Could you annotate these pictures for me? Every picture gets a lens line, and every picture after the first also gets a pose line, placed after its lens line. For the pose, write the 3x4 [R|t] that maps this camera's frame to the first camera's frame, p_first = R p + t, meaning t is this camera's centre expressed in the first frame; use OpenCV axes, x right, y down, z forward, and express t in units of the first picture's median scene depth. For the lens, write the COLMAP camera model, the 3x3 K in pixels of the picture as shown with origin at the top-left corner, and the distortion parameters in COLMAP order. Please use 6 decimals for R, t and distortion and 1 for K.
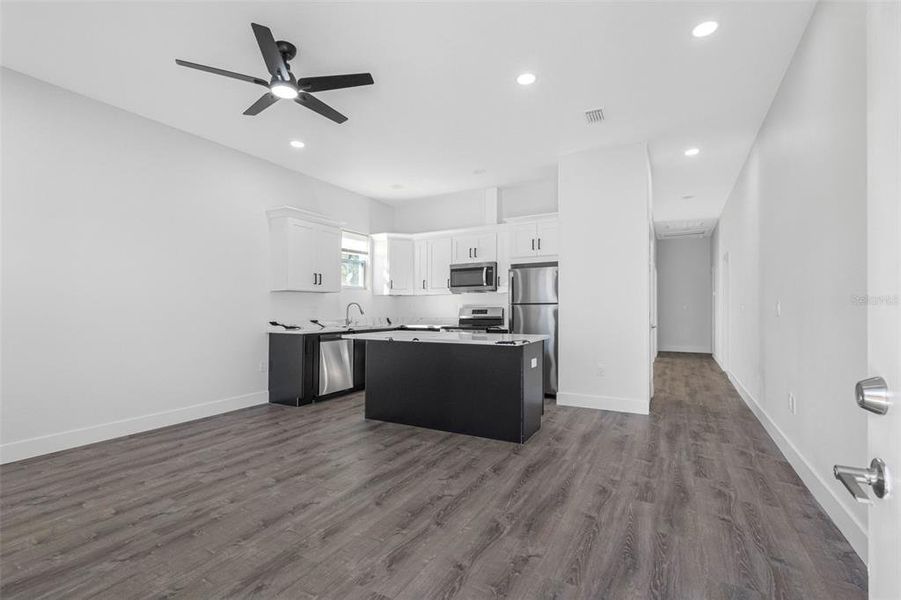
lens RADIAL K [[398.3, 0, 446.5], [0, 398.3, 303.7], [0, 0, 1]] dist [-0.000428, -0.000177]
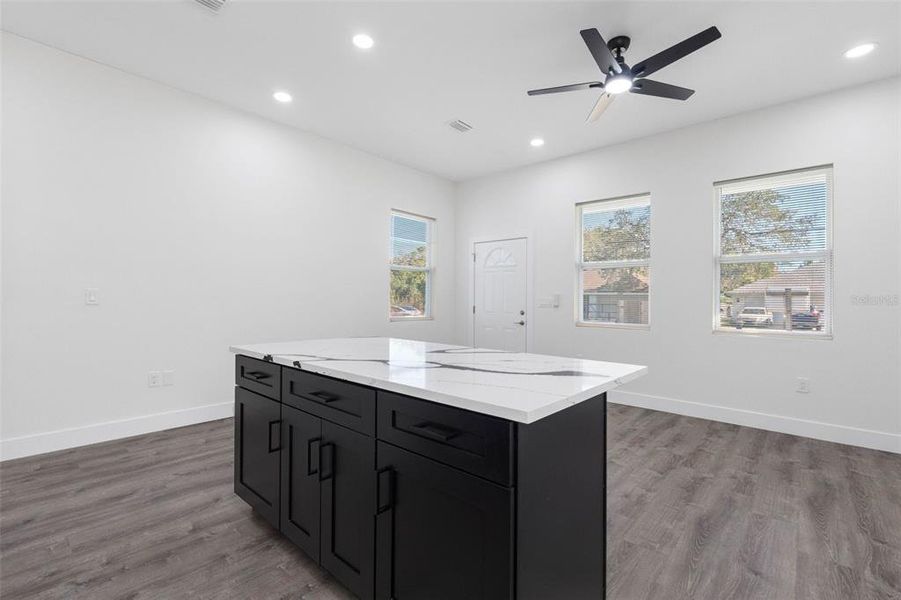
lens RADIAL K [[398.3, 0, 455.9], [0, 398.3, 301.9], [0, 0, 1]] dist [-0.000428, -0.000177]
pose [[-0.978160, -0.009874, 0.207618, -0.156988], [-0.012578, 0.999852, -0.011707, 0.020195], [-0.207471, -0.014063, -0.978140, 1.464723]]
